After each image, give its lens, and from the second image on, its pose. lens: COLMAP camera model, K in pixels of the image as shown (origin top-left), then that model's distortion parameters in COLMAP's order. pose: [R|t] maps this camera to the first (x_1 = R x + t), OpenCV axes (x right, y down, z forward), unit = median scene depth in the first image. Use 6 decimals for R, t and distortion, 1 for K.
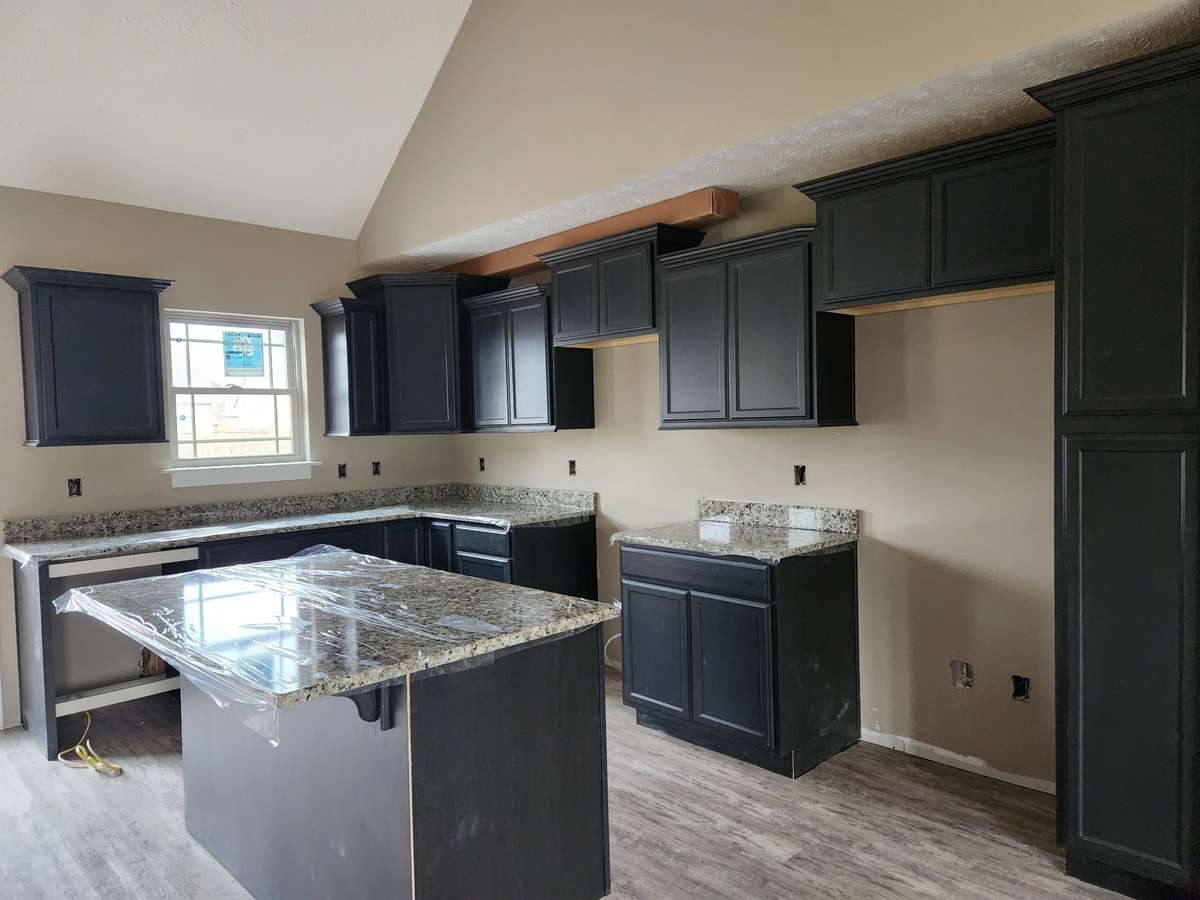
lens RADIAL K [[755.2, 0, 566.5], [0, 755.2, 454.6], [0, 0, 1]] dist [0.077219, -0.060092]
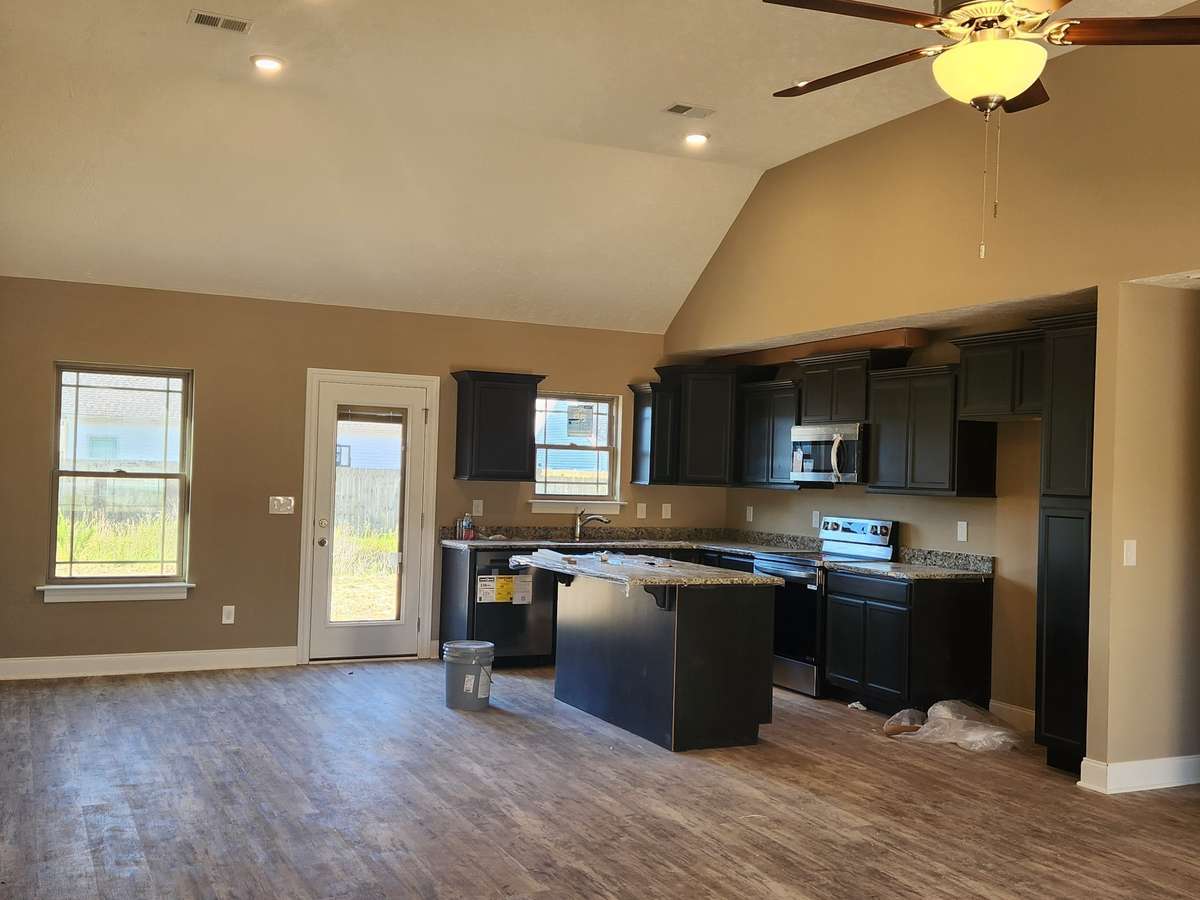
lens RADIAL K [[1002.8, 0, 627.0], [0, 1002.8, 450.7], [0, 0, 1]] dist [0.072359, -0.001418]
pose [[0.958208, 0.048479, -0.281936, 0.181294], [-0.067219, 0.996099, -0.057176, 0.021284], [0.278064, 0.073738, 0.957728, -0.744225]]
